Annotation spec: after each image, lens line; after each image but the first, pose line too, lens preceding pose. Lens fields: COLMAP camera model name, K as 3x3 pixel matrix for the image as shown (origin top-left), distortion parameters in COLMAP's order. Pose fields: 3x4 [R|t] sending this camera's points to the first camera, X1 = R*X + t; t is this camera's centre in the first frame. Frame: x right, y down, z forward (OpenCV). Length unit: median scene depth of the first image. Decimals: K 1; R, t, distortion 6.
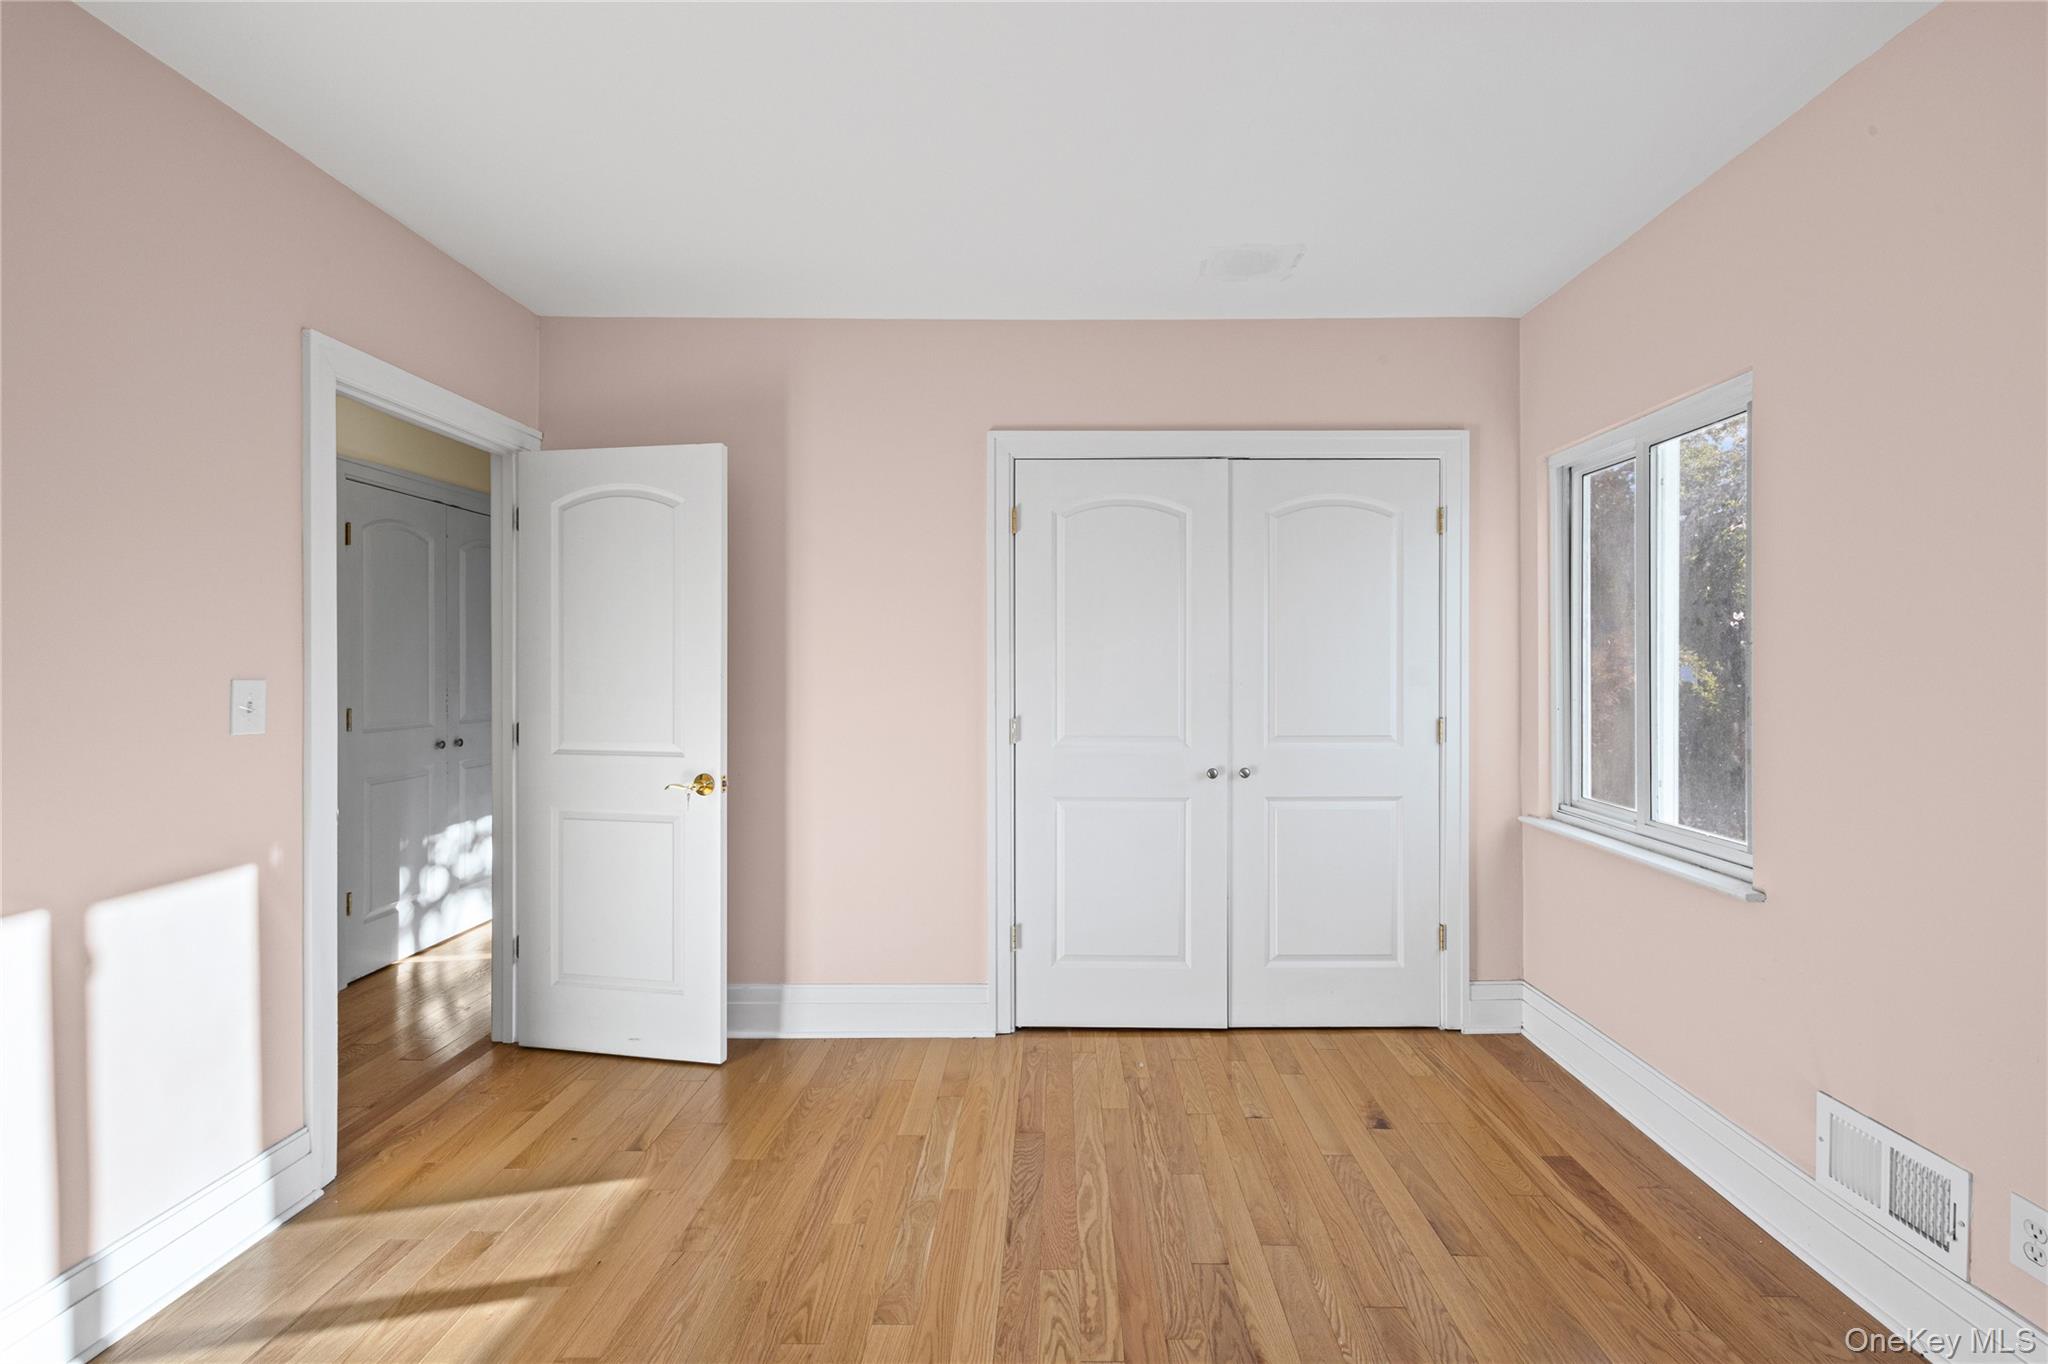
lens RADIAL K [[824.8, 0, 1031.7], [0, 824.8, 672.7], [0, 0, 1]] dist [0.000282, 0.000034]
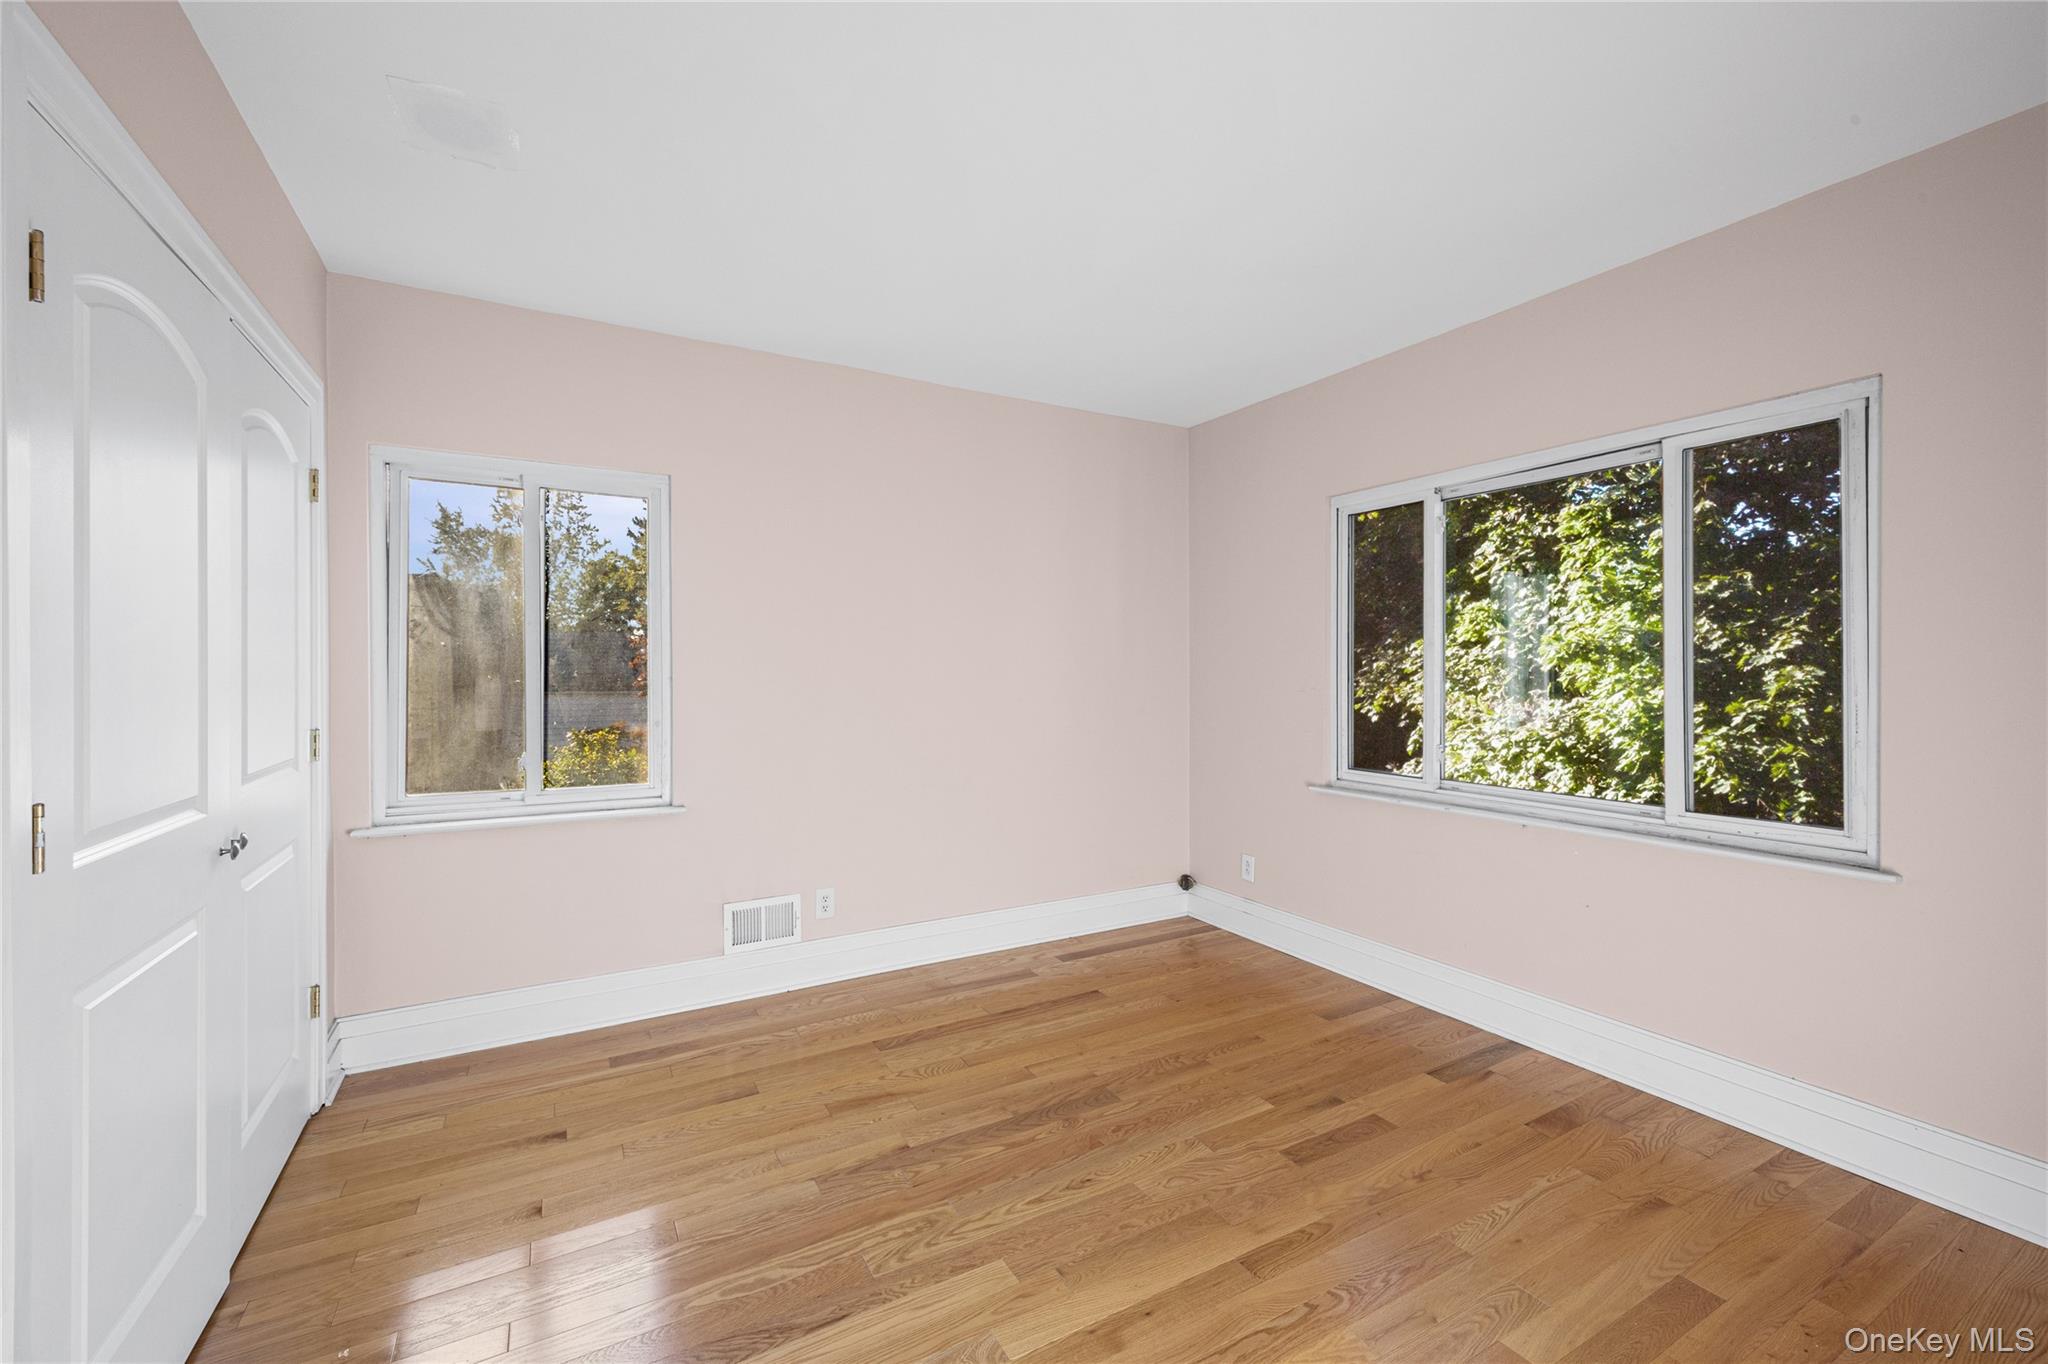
lens RADIAL K [[824.8, 0, 1031.7], [0, 824.8, 672.7], [0, 0, 1]] dist [0.000282, 0.000034]
pose [[-0.513548, -0.004223, 0.858051, -0.944511], [-0.001498, 0.999991, 0.004025, -0.012108], [-0.858060, 0.000782, -0.513549, 1.353737]]
